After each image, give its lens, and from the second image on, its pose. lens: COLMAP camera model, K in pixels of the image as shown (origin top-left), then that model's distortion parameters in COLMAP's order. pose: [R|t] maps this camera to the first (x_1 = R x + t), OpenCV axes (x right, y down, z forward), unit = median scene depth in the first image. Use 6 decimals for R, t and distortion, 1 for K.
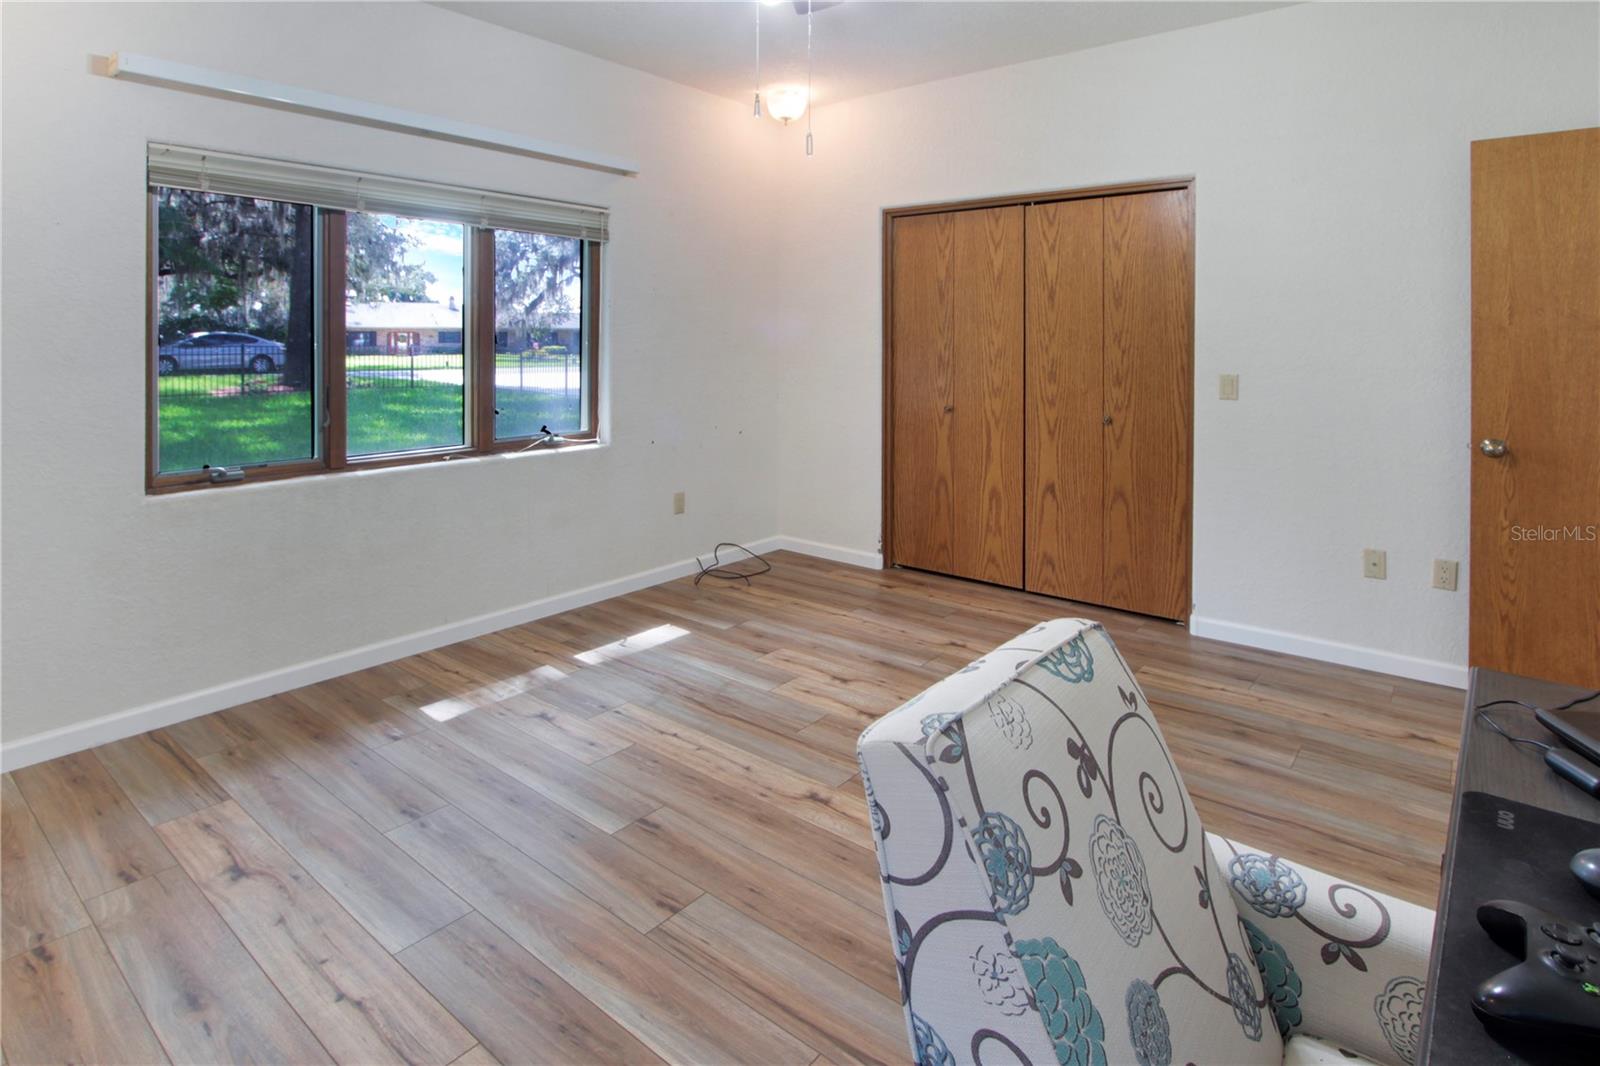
lens RADIAL K [[726.5, 0, 798.7], [0, 726.5, 348.1], [0, 0, 1]] dist [-0.015448, 0.000321]
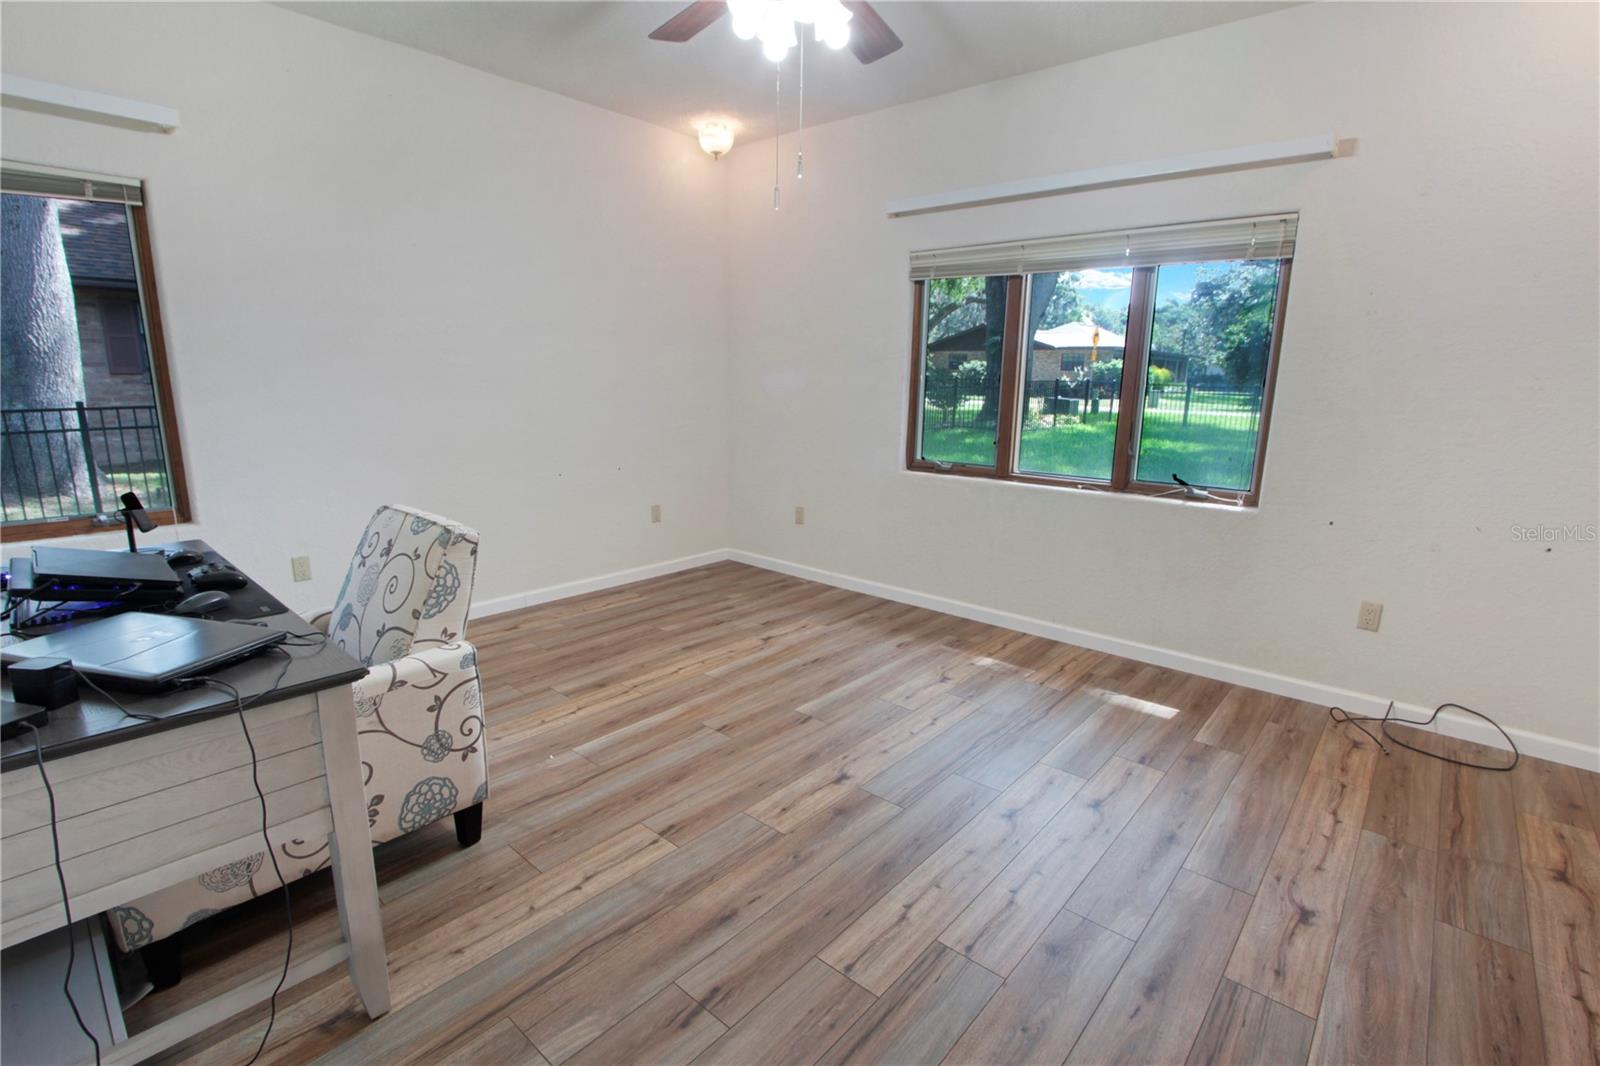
lens RADIAL K [[742.9, 0, 800.0], [0, 742.9, 533.0], [0, 0, 1]] dist [-0.025349, 0.000469]
pose [[0.054261, 0.209978, -0.976199, 1.088044], [-0.025299, 0.977615, 0.208876, -0.012773], [0.998206, 0.013363, 0.058359, 0.843004]]
